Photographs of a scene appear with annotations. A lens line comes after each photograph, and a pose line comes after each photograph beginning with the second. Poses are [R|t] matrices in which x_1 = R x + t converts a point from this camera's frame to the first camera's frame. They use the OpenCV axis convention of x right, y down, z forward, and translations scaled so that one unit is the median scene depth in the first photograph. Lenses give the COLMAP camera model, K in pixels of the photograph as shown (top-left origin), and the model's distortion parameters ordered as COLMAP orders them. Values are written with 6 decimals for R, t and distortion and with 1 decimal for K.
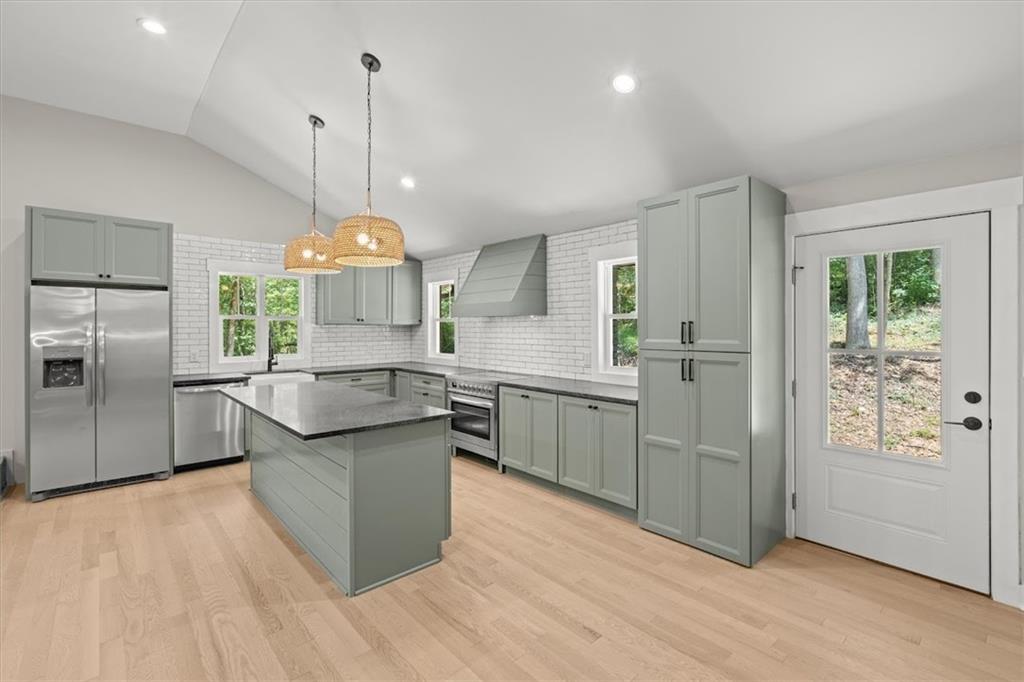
lens RADIAL K [[467.5, 0, 511.1], [0, 467.5, 332.0], [0, 0, 1]] dist [-0.001069, 0.000802]
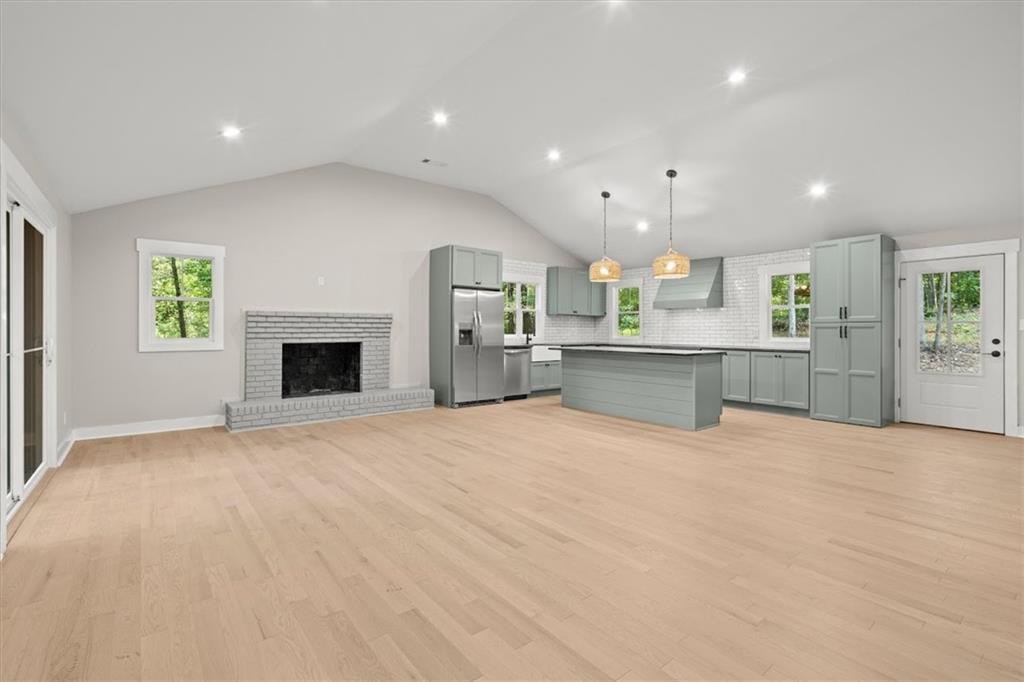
lens RADIAL K [[467.5, 0, 511.1], [0, 467.5, 333.5], [0, 0, 1]] dist [-0.001069, 0.000802]
pose [[0.998196, 0.004895, -0.059838, -0.792197], [-0.005161, 0.999977, -0.004288, 0.091823], [0.059816, 0.004589, 0.998199, -0.915060]]
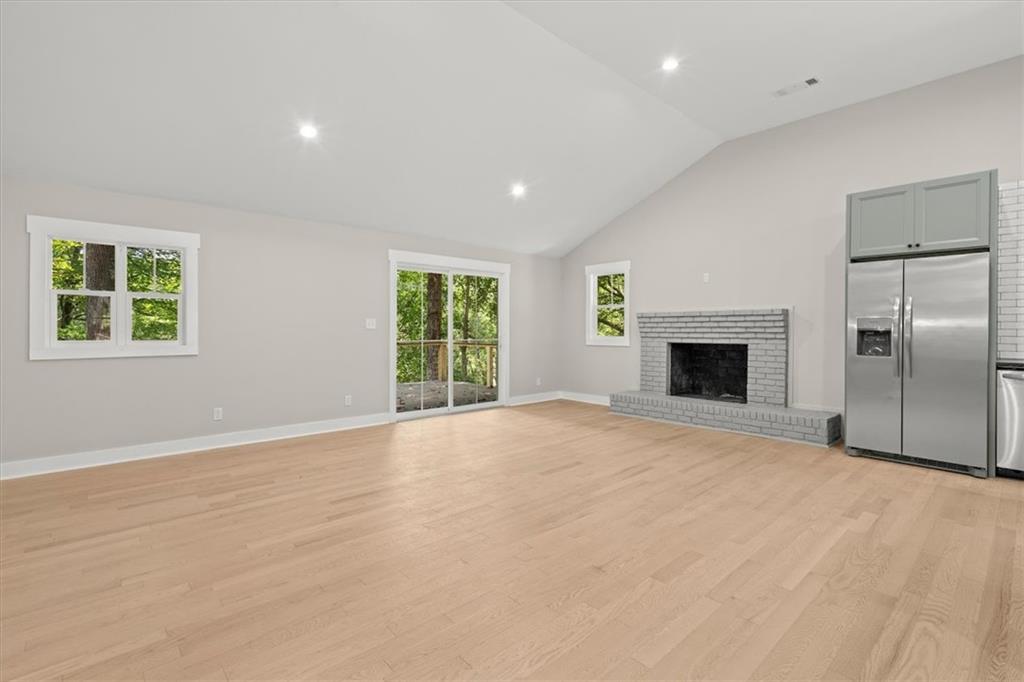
lens RADIAL K [[467.5, 0, 510.8], [0, 467.5, 331.6], [0, 0, 1]] dist [-0.001069, 0.000802]
pose [[0.006109, 0.007263, -0.999955, 0.119820], [-0.012495, 0.999896, 0.007186, 0.076324], [0.999903, 0.012451, 0.006199, 0.194477]]
